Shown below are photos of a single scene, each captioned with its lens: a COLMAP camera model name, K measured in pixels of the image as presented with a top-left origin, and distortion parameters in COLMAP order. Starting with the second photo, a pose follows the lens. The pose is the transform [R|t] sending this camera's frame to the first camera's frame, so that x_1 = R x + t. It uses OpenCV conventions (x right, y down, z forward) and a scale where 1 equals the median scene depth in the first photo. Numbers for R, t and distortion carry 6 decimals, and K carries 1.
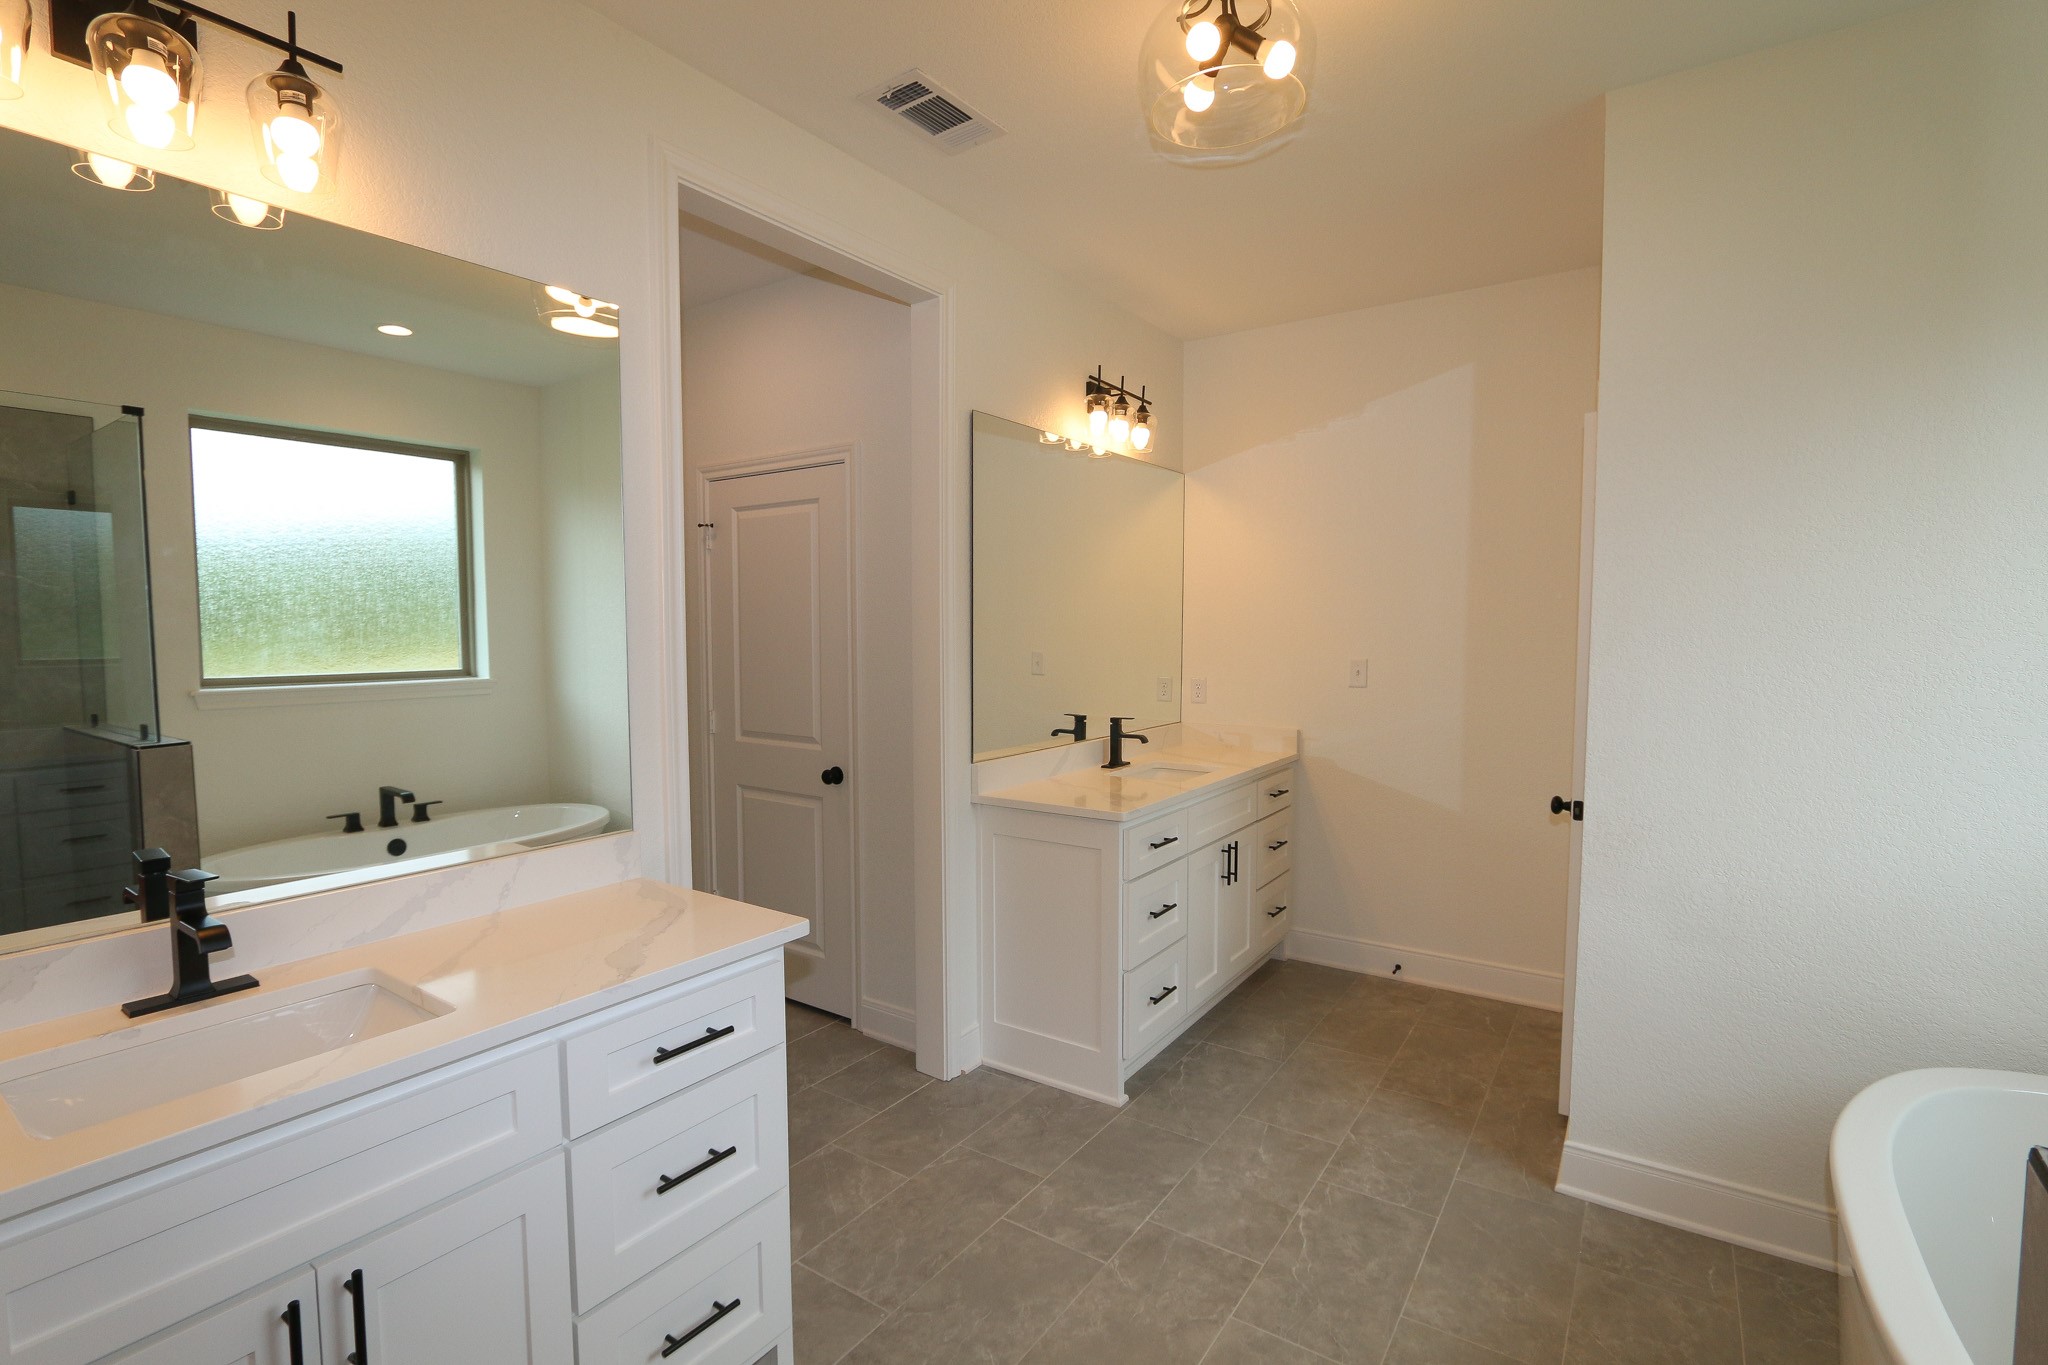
lens RADIAL K [[946.7, 0, 1029.3], [0, 946.7, 687.2], [0, 0, 1]] dist [-0.007992, -0.000234]
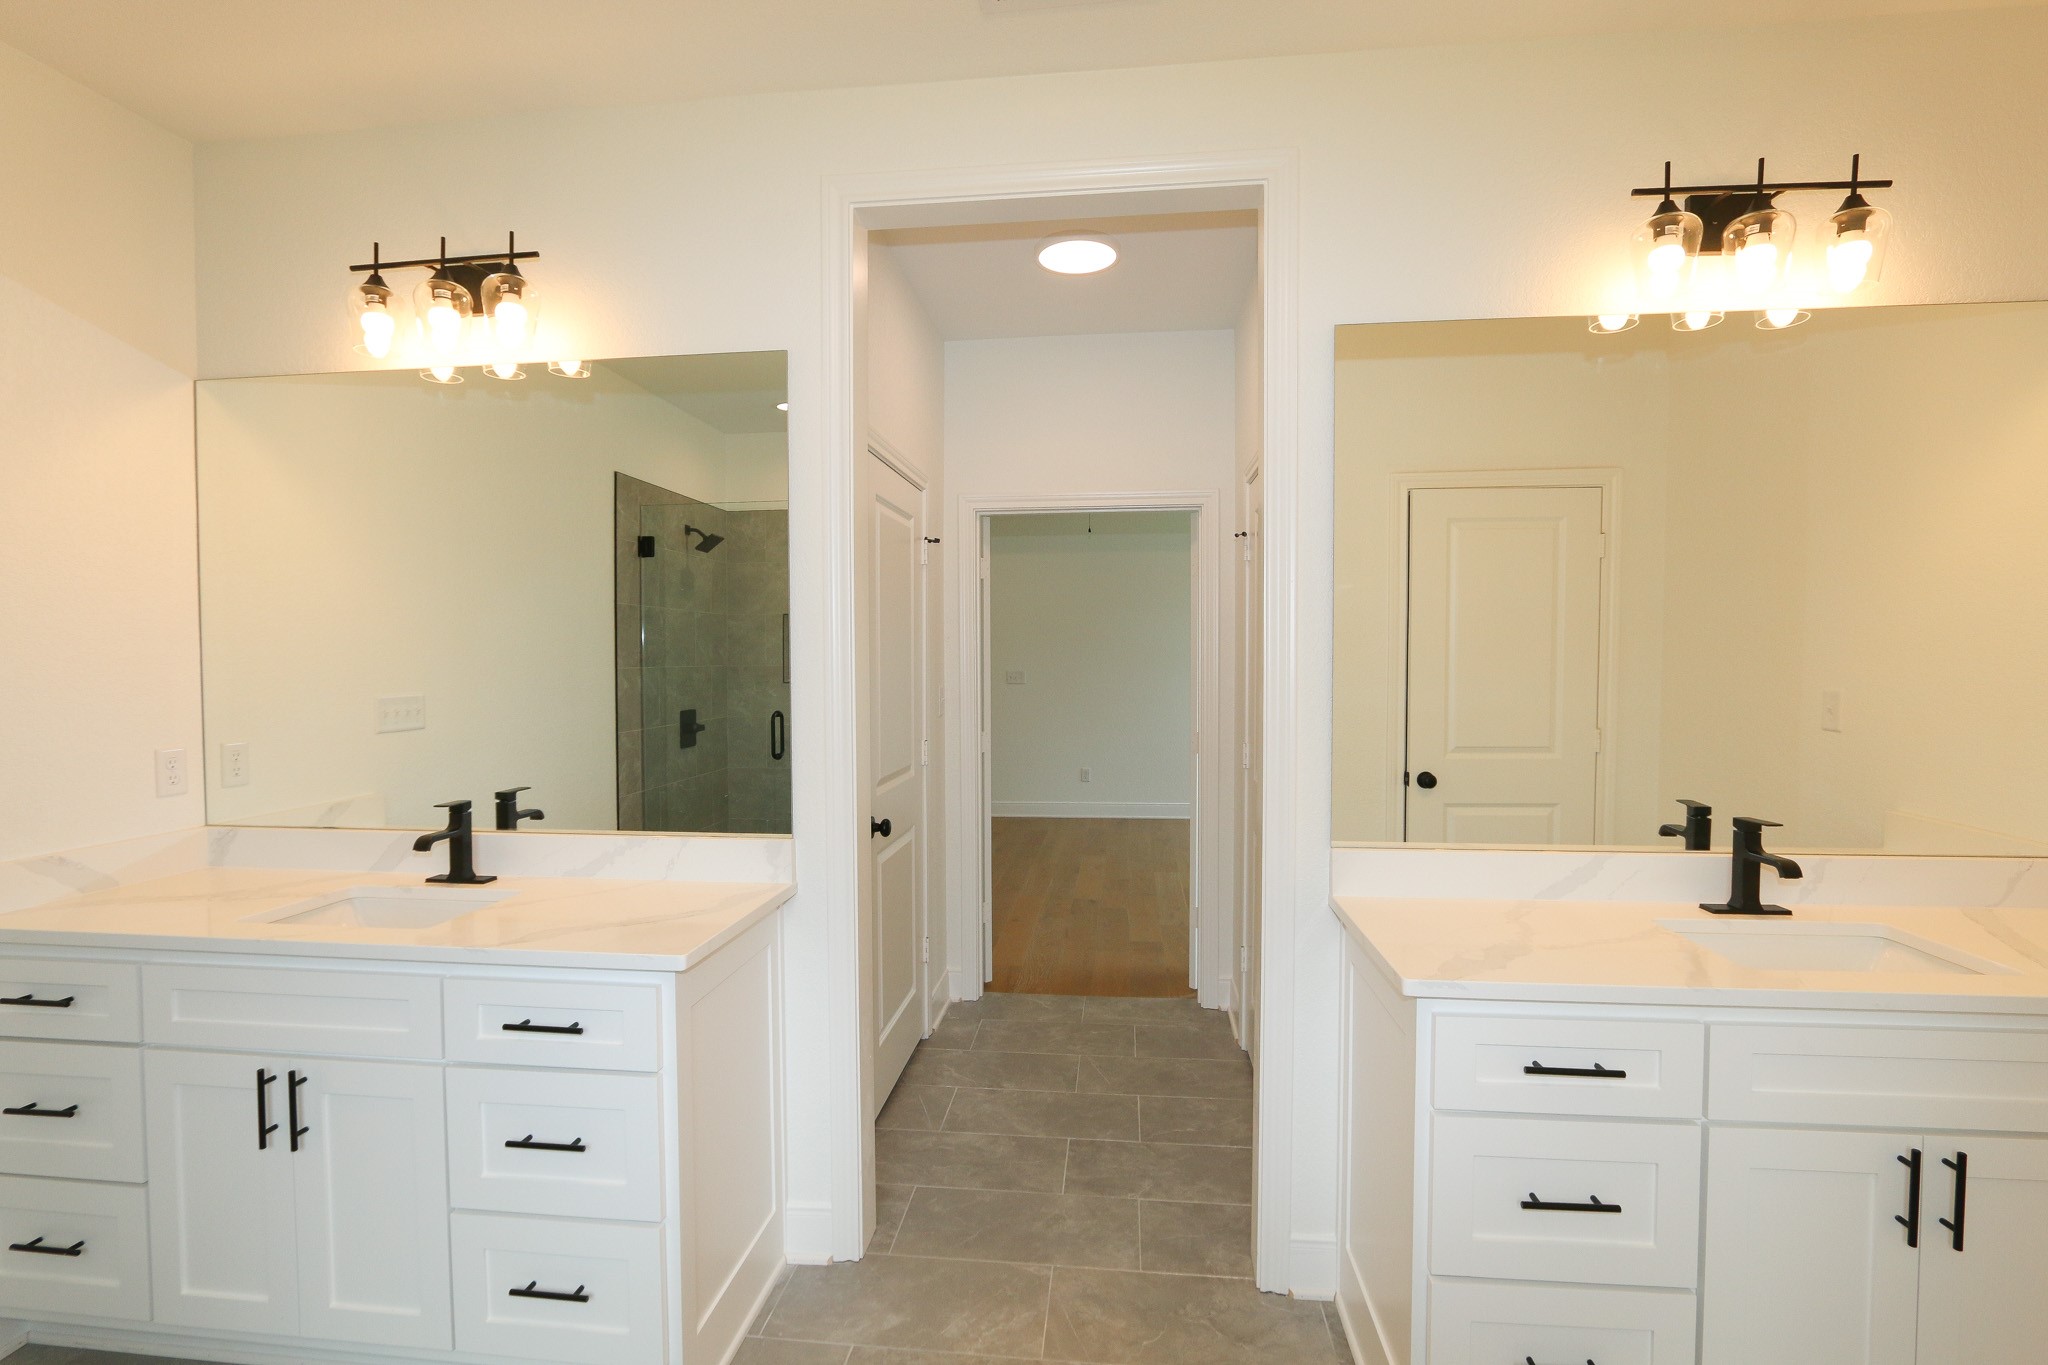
lens RADIAL K [[946.7, 0, 1029.3], [0, 946.7, 687.2], [0, 0, 1]] dist [-0.007992, -0.000234]
pose [[0.473579, 0.027600, -0.880319, 0.385486], [-0.053899, 0.998544, 0.002311, -0.020759], [0.879101, 0.046354, 0.474377, 0.436515]]
